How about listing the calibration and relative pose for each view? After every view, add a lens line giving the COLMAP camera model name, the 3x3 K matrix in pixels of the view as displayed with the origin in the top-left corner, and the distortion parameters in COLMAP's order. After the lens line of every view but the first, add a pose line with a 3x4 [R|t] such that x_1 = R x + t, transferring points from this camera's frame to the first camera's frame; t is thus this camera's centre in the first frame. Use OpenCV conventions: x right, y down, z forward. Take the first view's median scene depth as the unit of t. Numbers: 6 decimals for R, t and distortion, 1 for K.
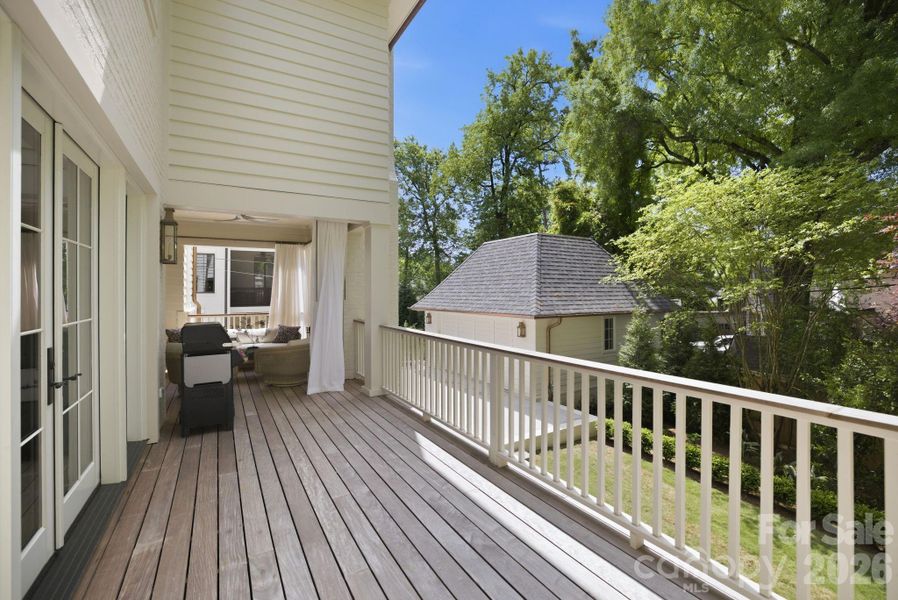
lens RADIAL K [[387.2, 0, 444.8], [0, 387.2, 297.0], [0, 0, 1]] dist [-0.002634, 0.000040]
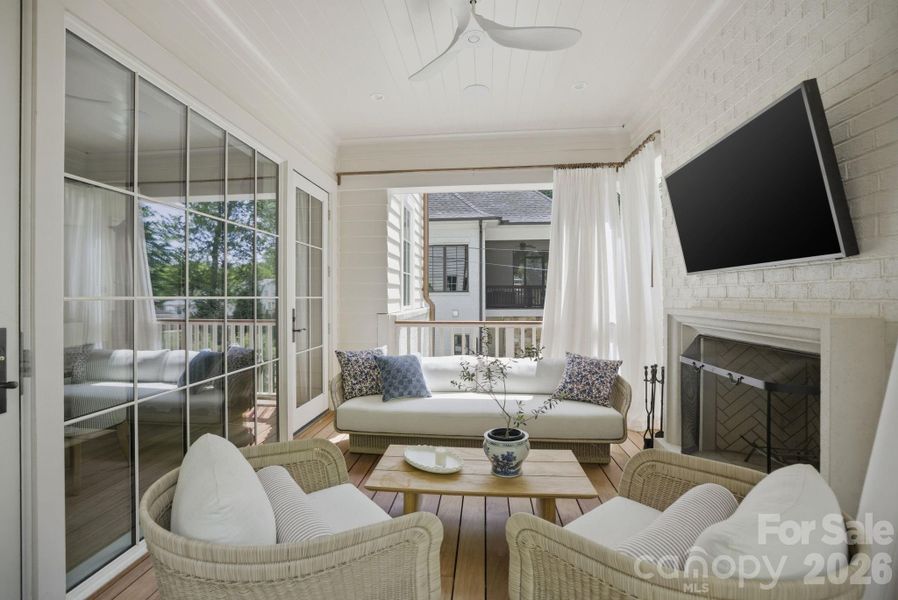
lens RADIAL K [[387.2, 0, 444.8], [0, 387.2, 297.0], [0, 0, 1]] dist [-0.002634, 0.000040]
pose [[0.806208, -0.002158, -0.591628, -0.267586], [-0.003781, 0.999954, -0.008800, 0.014983], [0.591620, 0.009332, 0.806163, 0.544887]]
